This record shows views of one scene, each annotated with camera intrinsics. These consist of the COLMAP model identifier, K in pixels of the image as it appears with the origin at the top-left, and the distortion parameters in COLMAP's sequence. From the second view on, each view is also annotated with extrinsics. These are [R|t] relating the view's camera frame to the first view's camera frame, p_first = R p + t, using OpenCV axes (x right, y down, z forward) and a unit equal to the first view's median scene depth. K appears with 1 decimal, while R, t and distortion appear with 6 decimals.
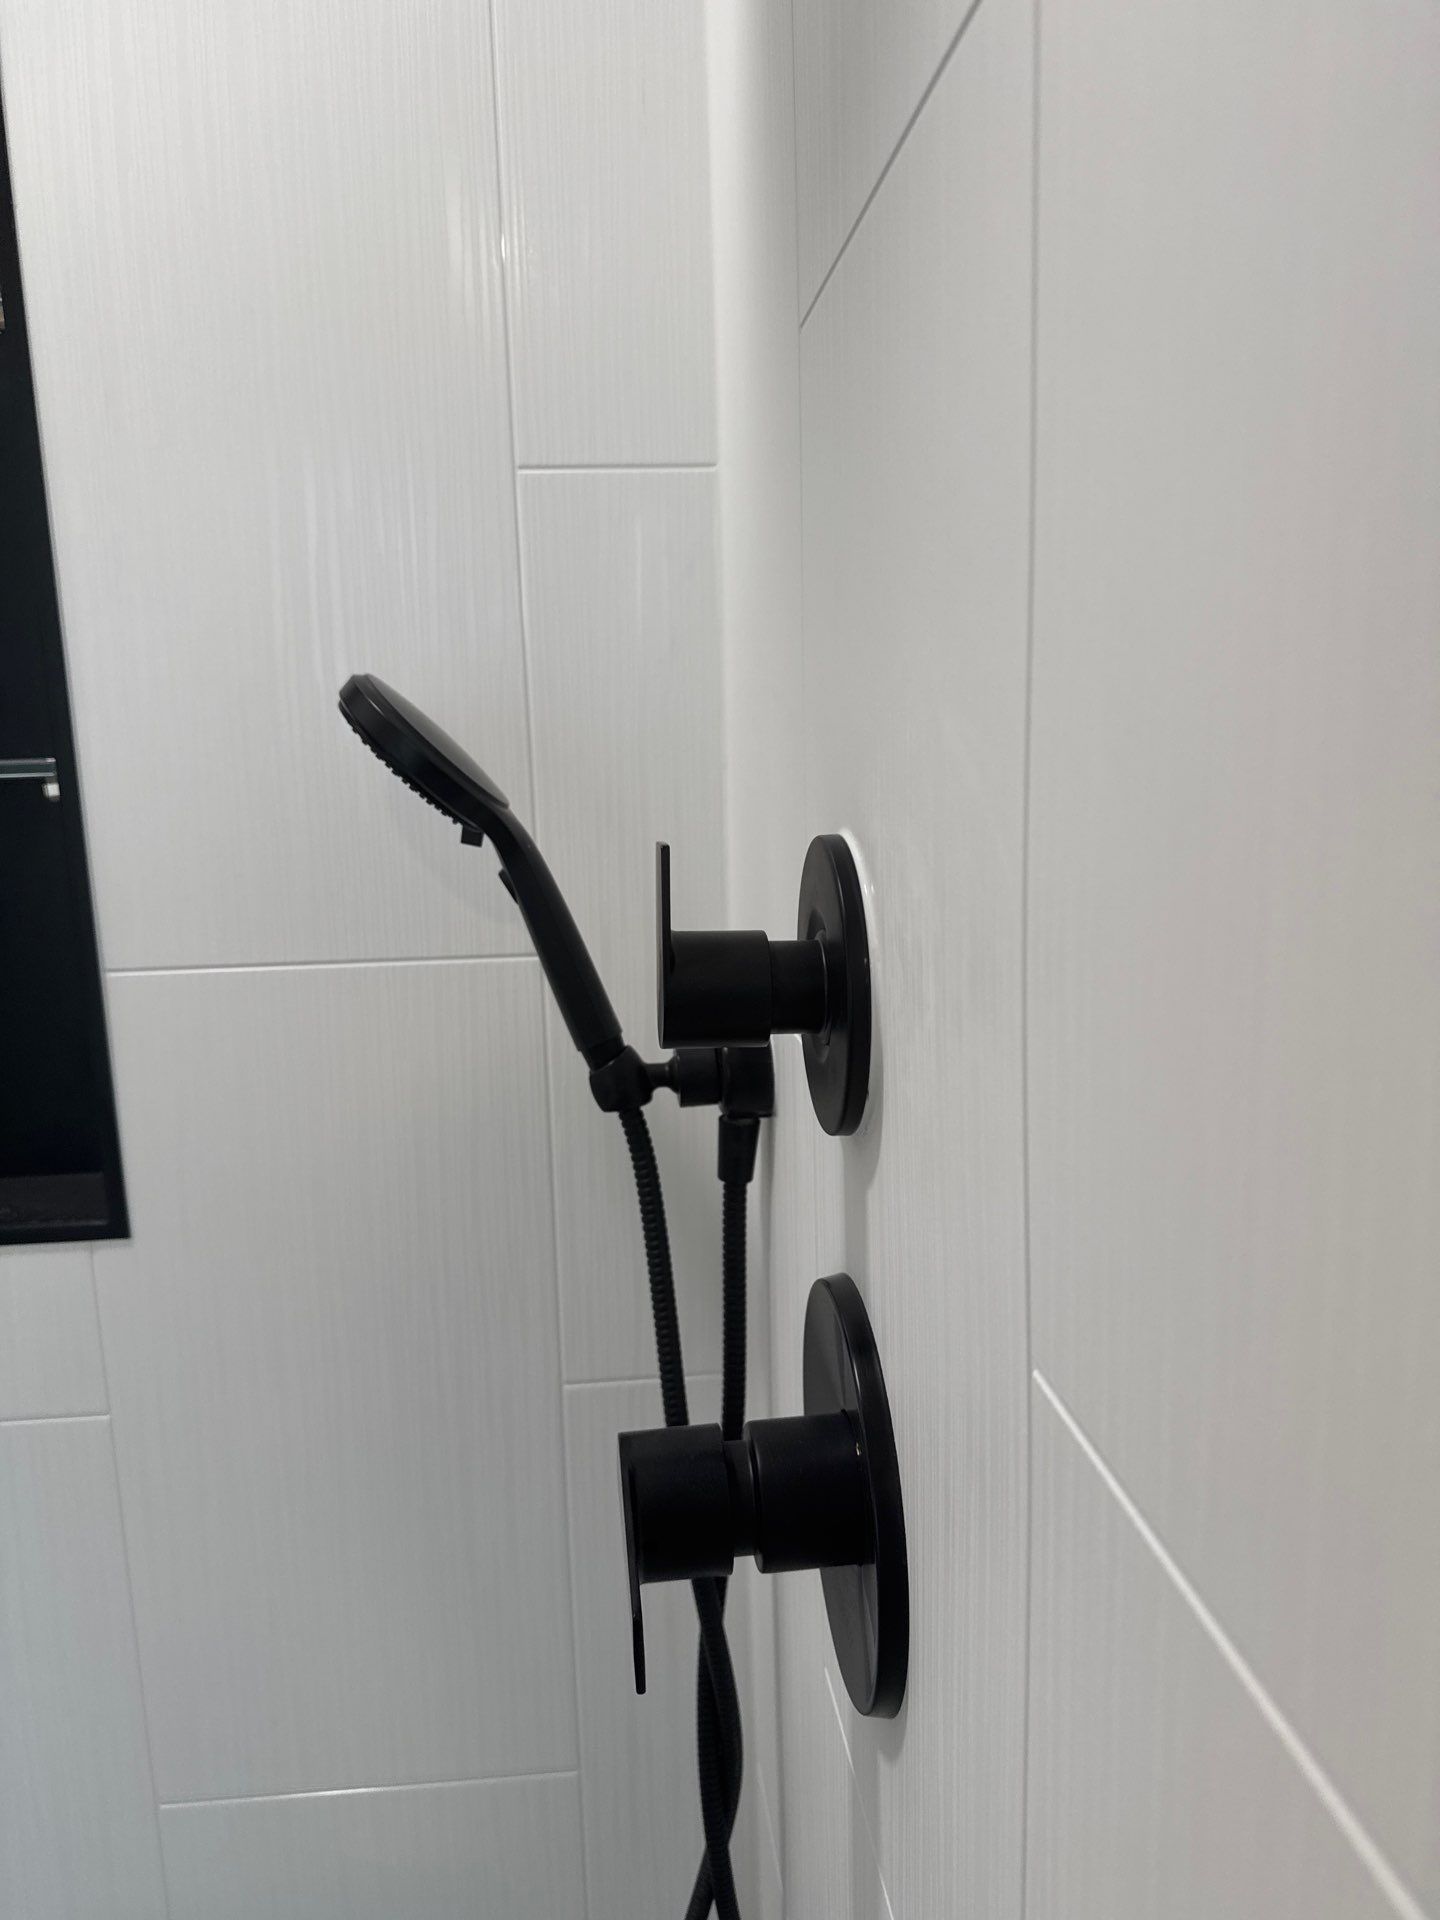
lens RADIAL K [[1351.3, 0, 714.5], [0, 1351.3, 966.3], [0, 0, 1]] dist [0.052531, -0.053668]
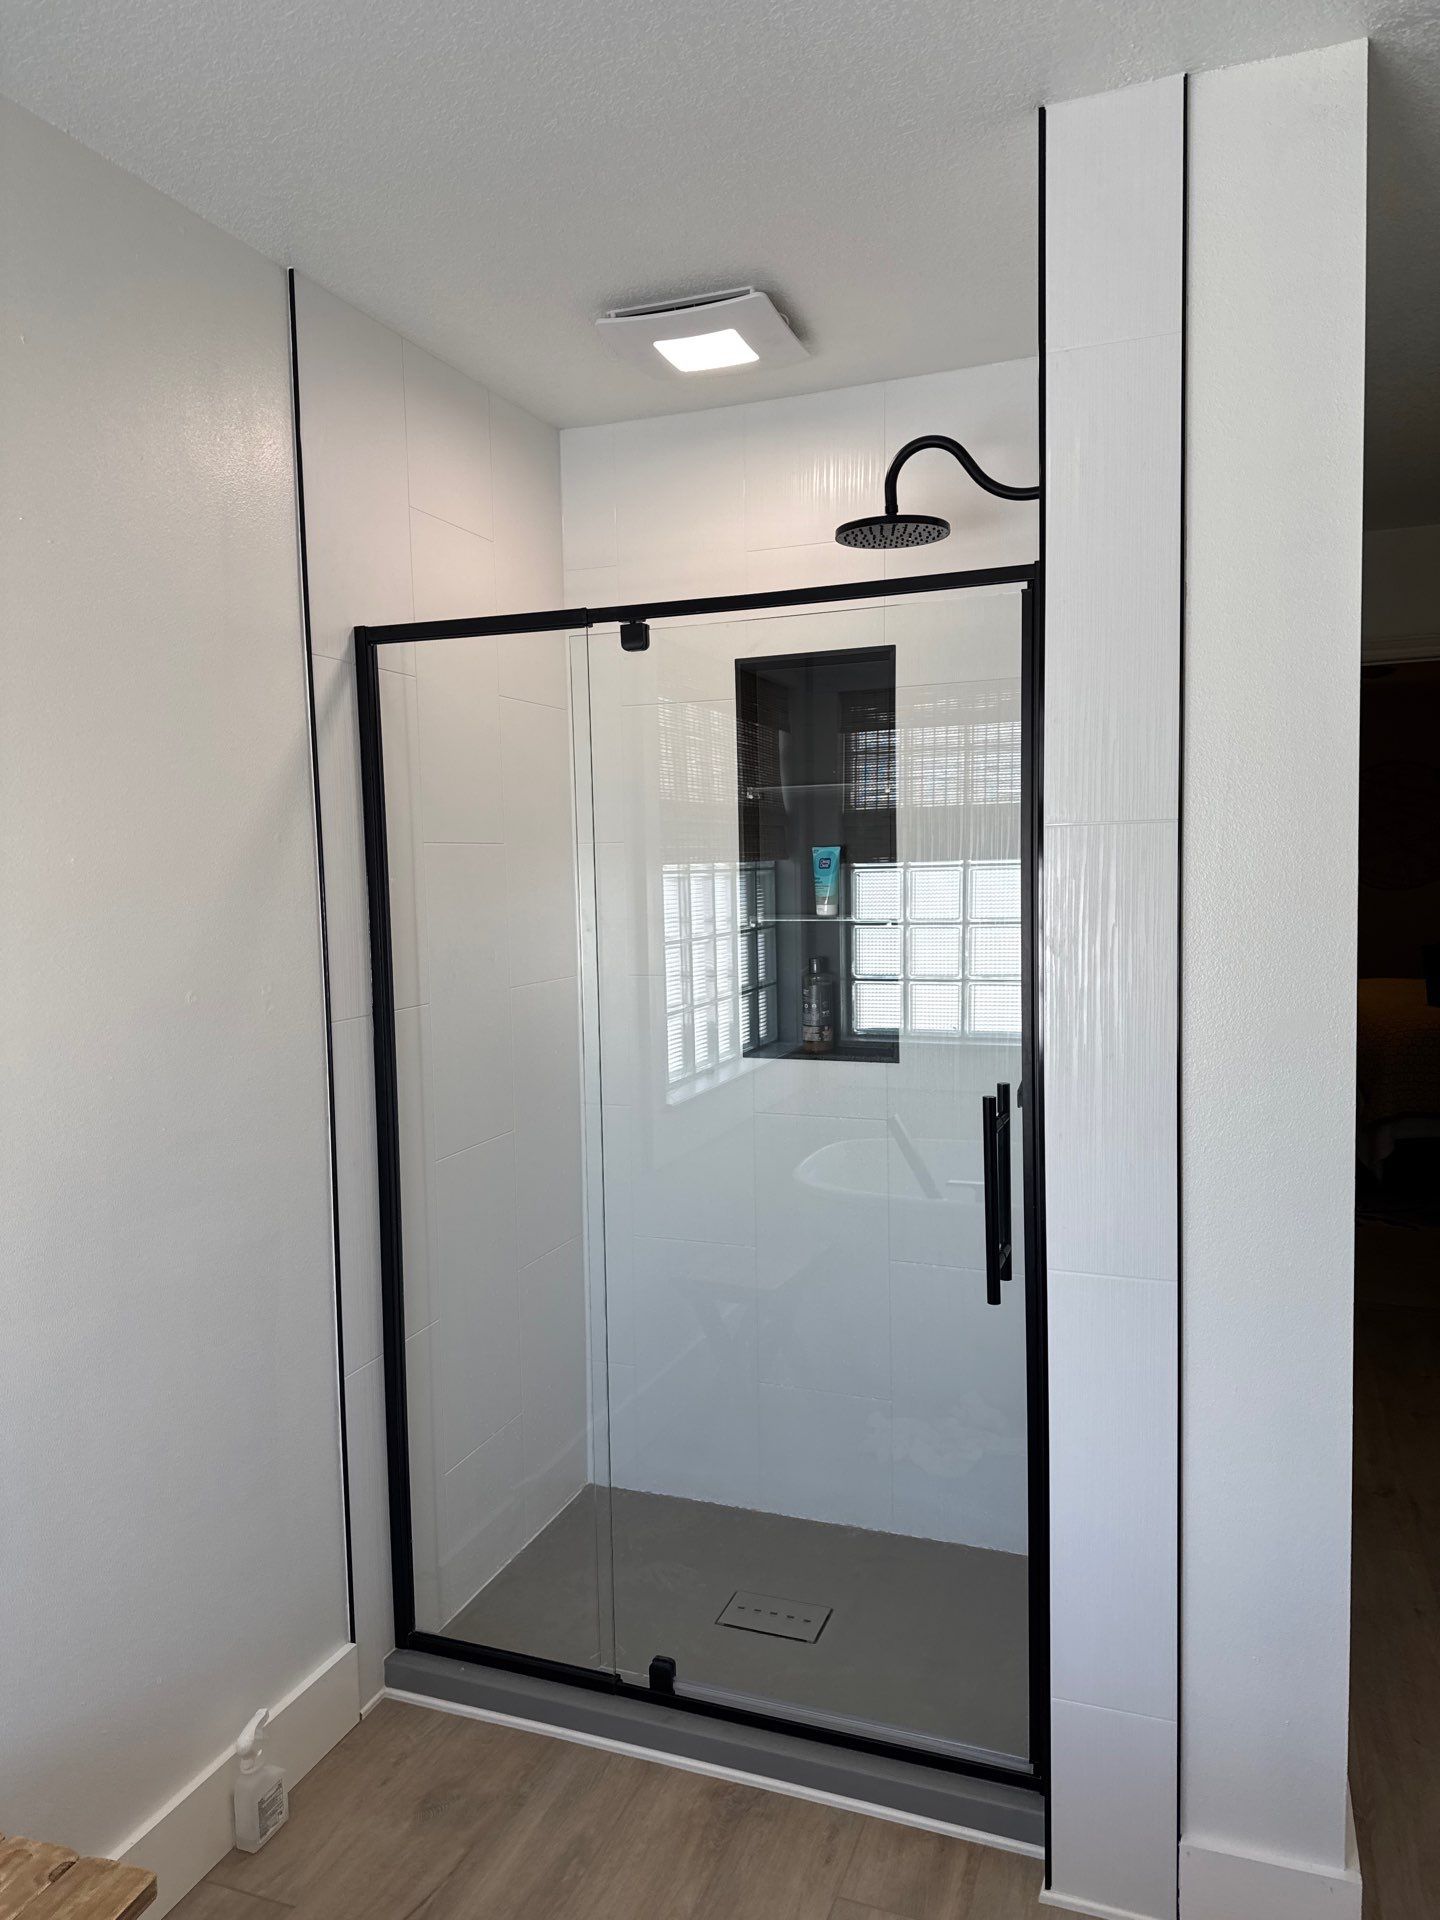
lens RADIAL K [[1351.3, 0, 718.9], [0, 1351.3, 959.8], [0, 0, 1]] dist [0.052531, -0.053668]
pose [[0.908756, 0.048204, -0.414535, 0.566317], [-0.085542, 0.993732, -0.071972, 0.257768], [0.408467, 0.100865, 0.907183, -2.396626]]
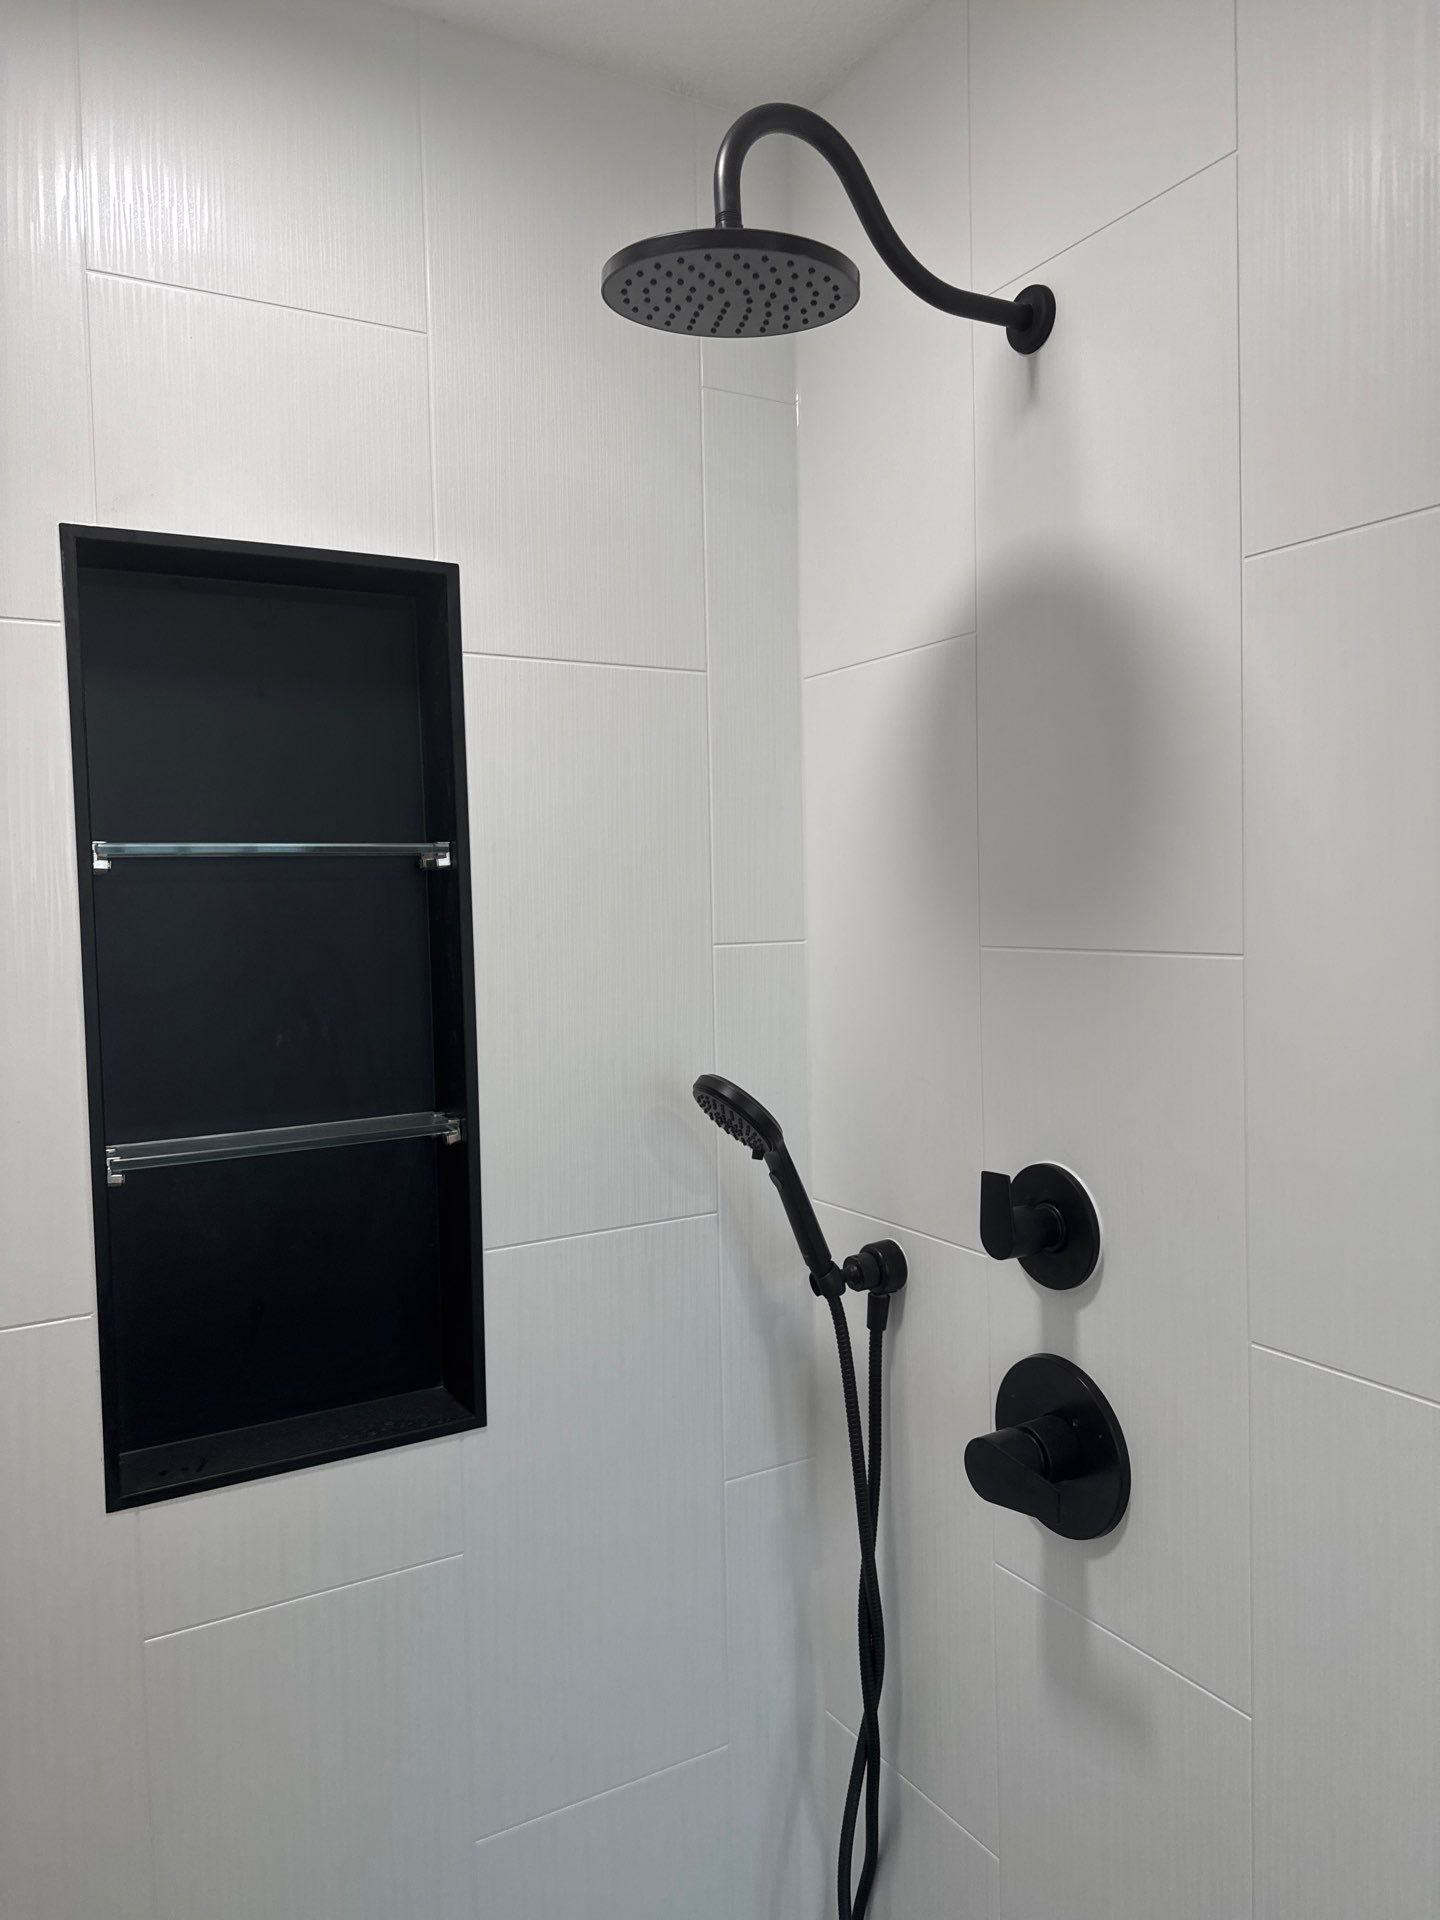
lens RADIAL K [[1351.3, 0, 733.6], [0, 1351.3, 946.5], [0, 0, 1]] dist [0.052531, -0.053668]
pose [[0.893477, -0.003690, 0.449095, -1.000471], [0.071549, 0.988364, -0.134226, -0.126065], [-0.443374, 0.152060, 0.883345, -0.654848]]
